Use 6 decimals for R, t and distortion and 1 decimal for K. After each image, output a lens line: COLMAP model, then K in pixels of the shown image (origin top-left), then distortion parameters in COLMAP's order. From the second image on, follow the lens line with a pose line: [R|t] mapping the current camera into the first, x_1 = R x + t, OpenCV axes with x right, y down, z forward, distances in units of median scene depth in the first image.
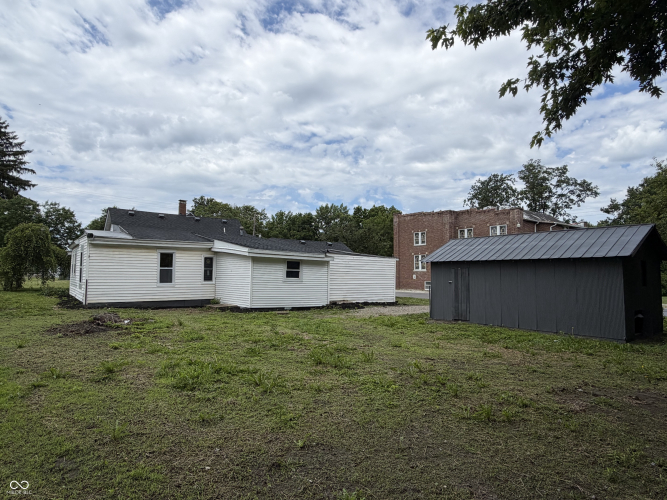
lens RADIAL K [[413.1, 0, 333.1], [0, 413.1, 253.8], [0, 0, 1]] dist [-0.004896, 0.002914]
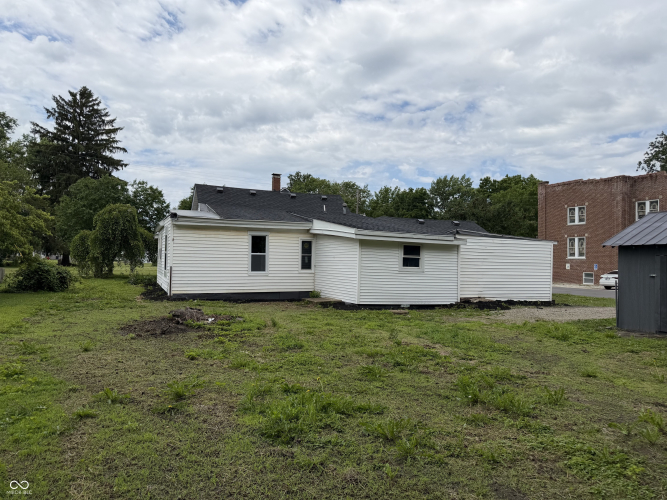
lens RADIAL K [[472.6, 0, 335.1], [0, 472.6, 251.7], [0, 0, 1]] dist [0.038977, -0.031096]
pose [[0.974000, 0.002454, -0.226533, -0.036309], [0.004208, 0.999573, 0.028920, 0.003879], [0.226507, -0.029121, 0.973574, 0.105702]]
